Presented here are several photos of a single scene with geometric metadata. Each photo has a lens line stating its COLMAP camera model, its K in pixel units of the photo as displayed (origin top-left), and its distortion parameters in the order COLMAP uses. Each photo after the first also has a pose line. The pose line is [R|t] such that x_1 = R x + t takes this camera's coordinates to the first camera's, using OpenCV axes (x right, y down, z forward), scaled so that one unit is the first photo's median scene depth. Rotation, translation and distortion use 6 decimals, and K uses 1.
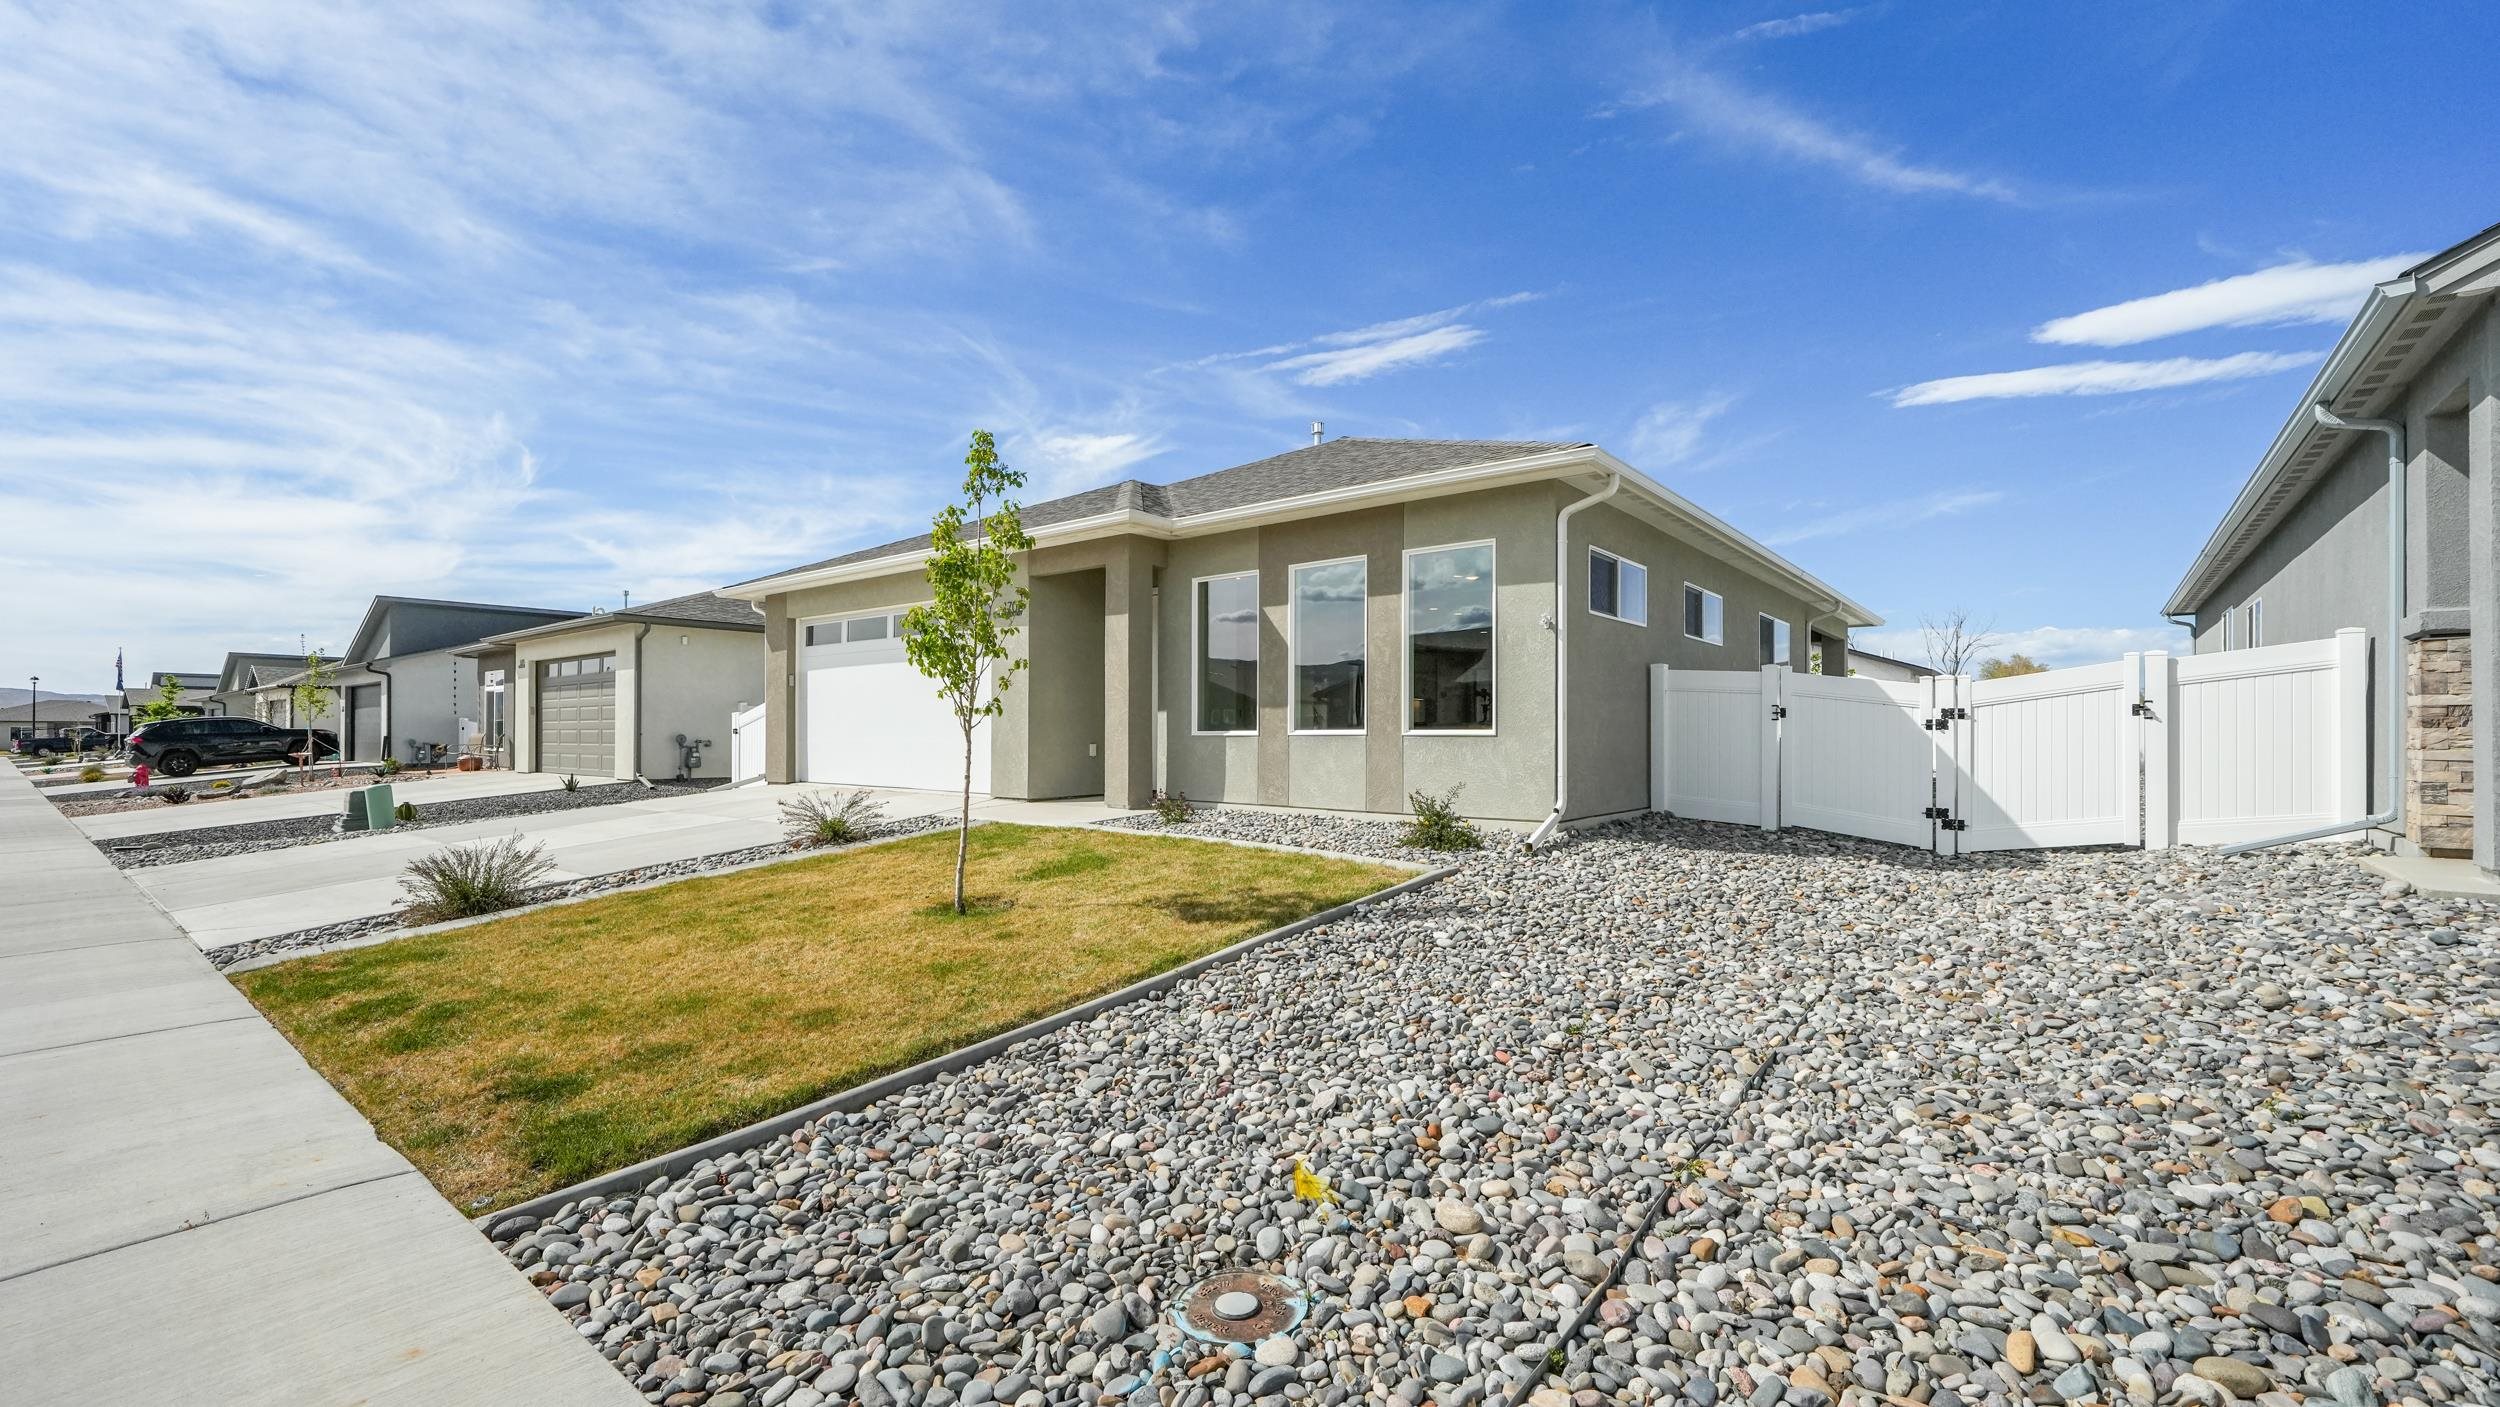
lens RADIAL K [[1003.1, 0, 1255.9], [0, 1003.1, 730.3], [0, 0, 1]] dist [0.000438, 0.000113]
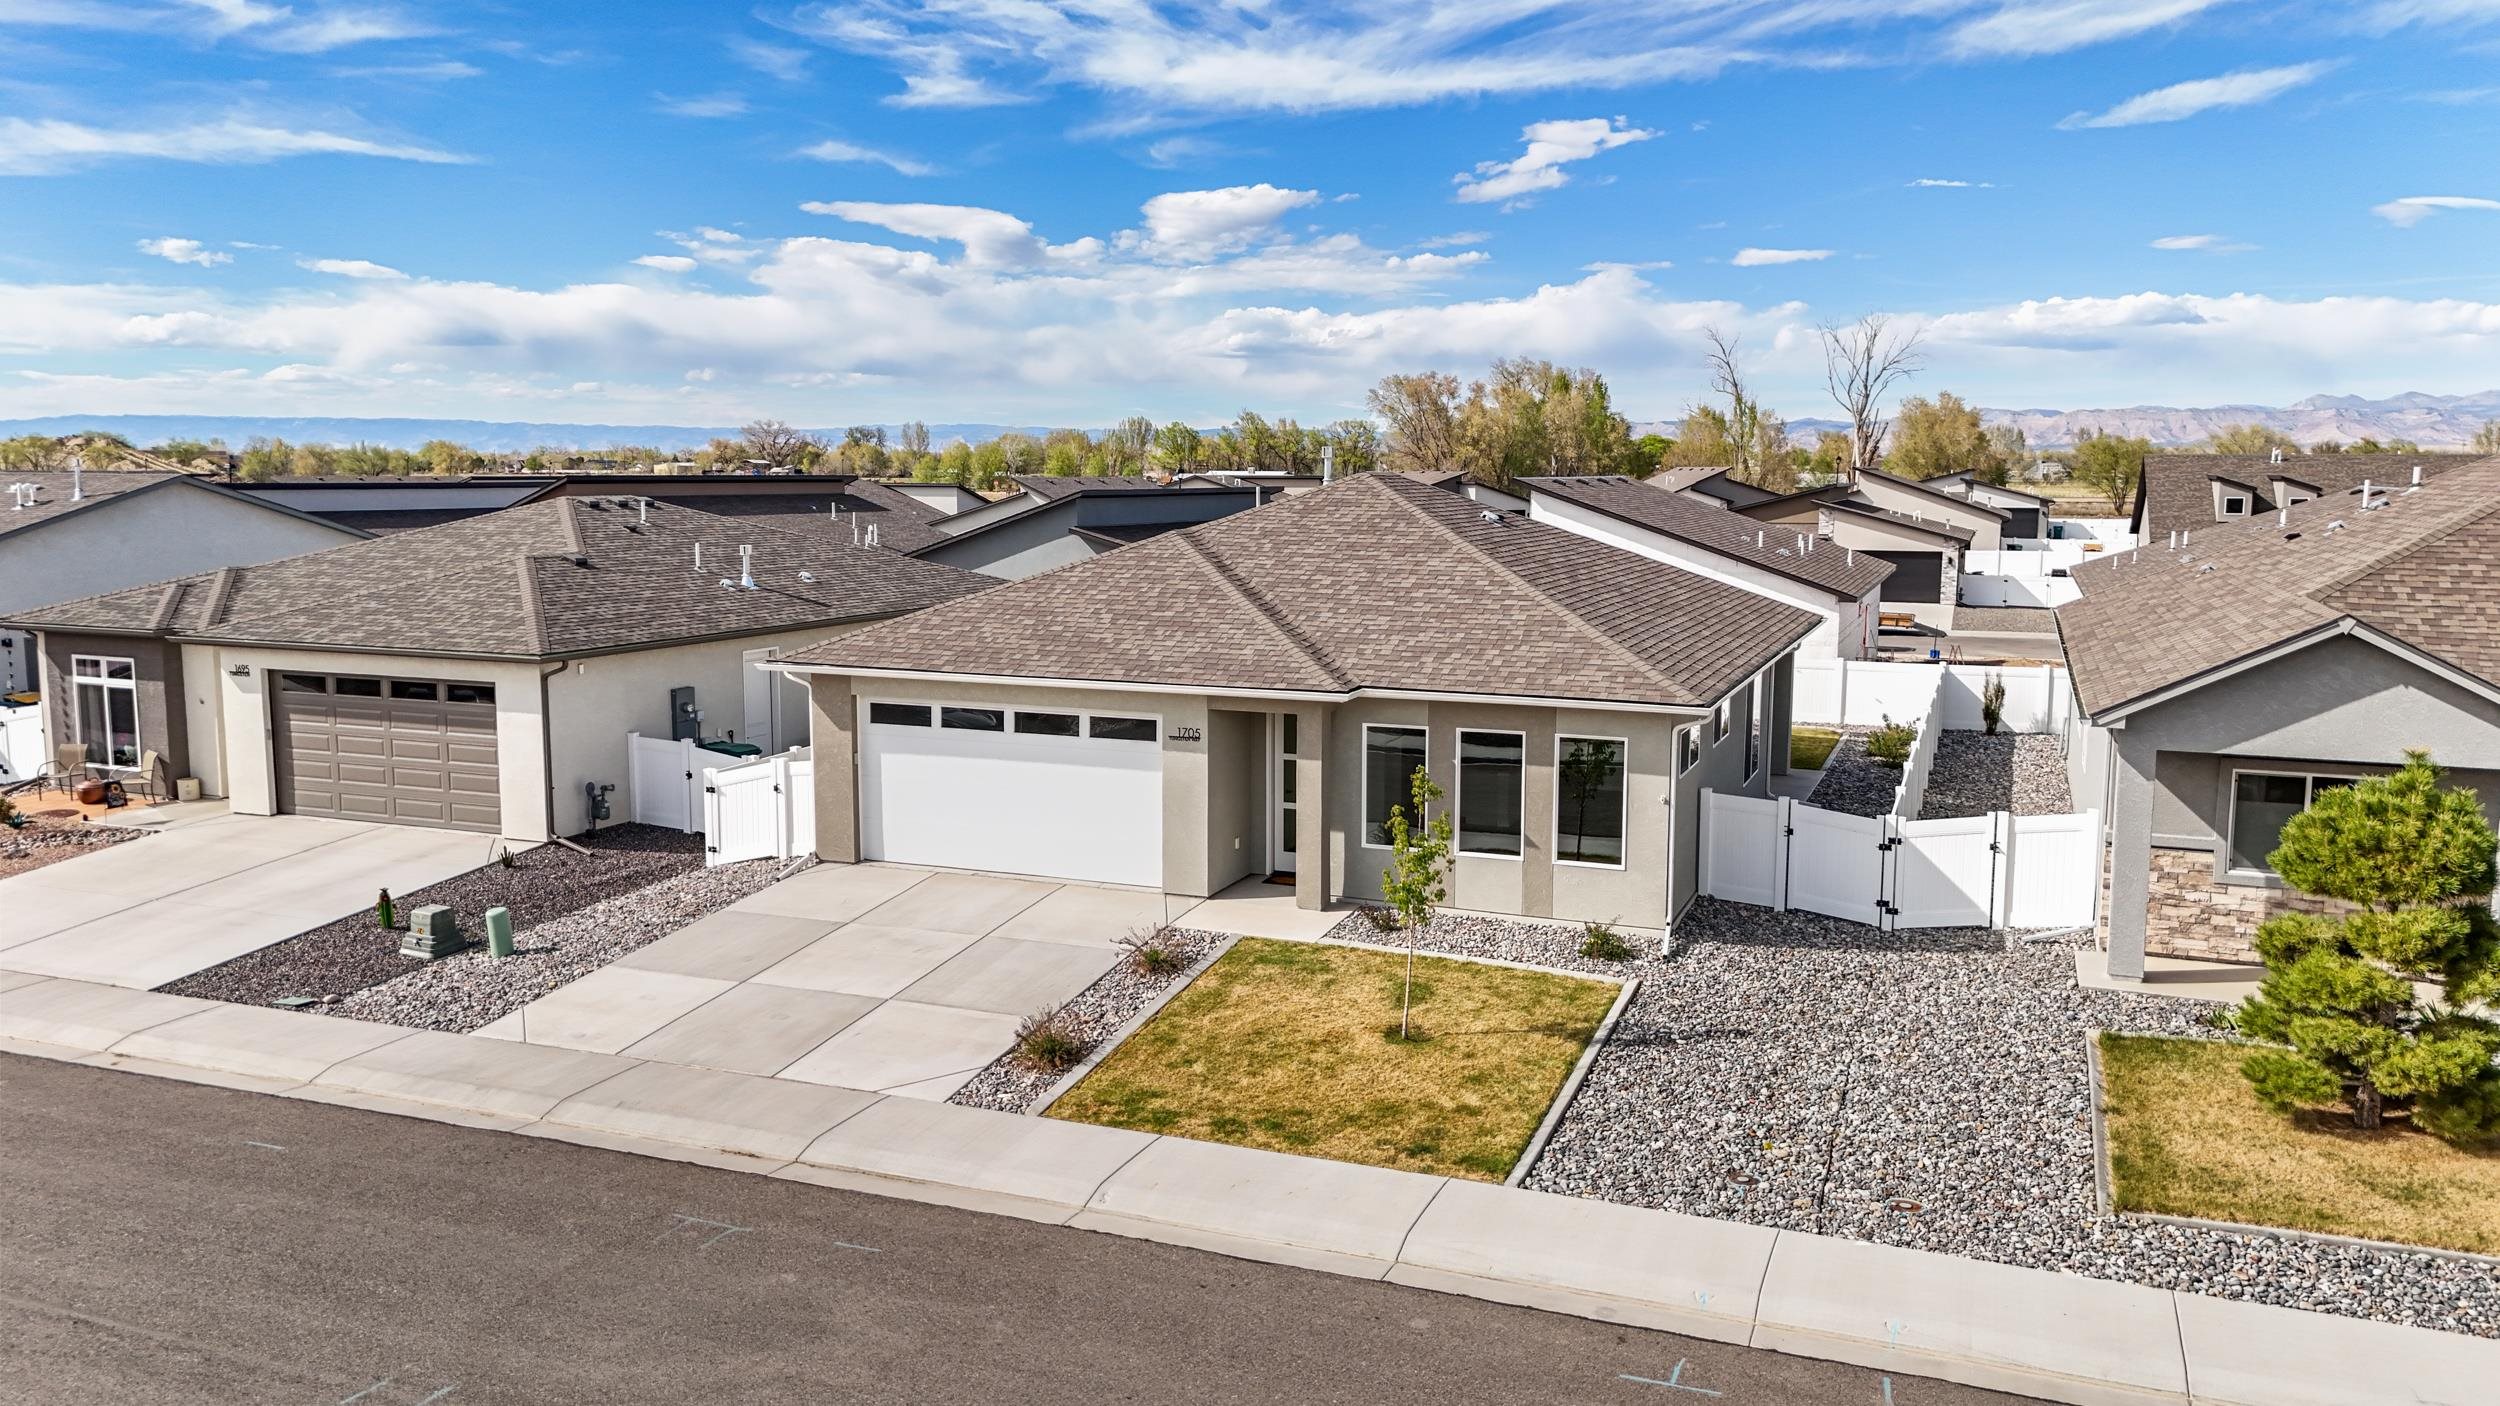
lens RADIAL K [[1781.2, 0, 1249.4], [0, 1781.2, 692.9], [0, 0, 1]] dist [0.041886, -0.002136]
pose [[0.959739, -0.035906, 0.278590, -1.072456], [-0.000633, 0.991518, 0.129971, -0.629192], [-0.280894, -0.124915, 0.951575, -1.387090]]
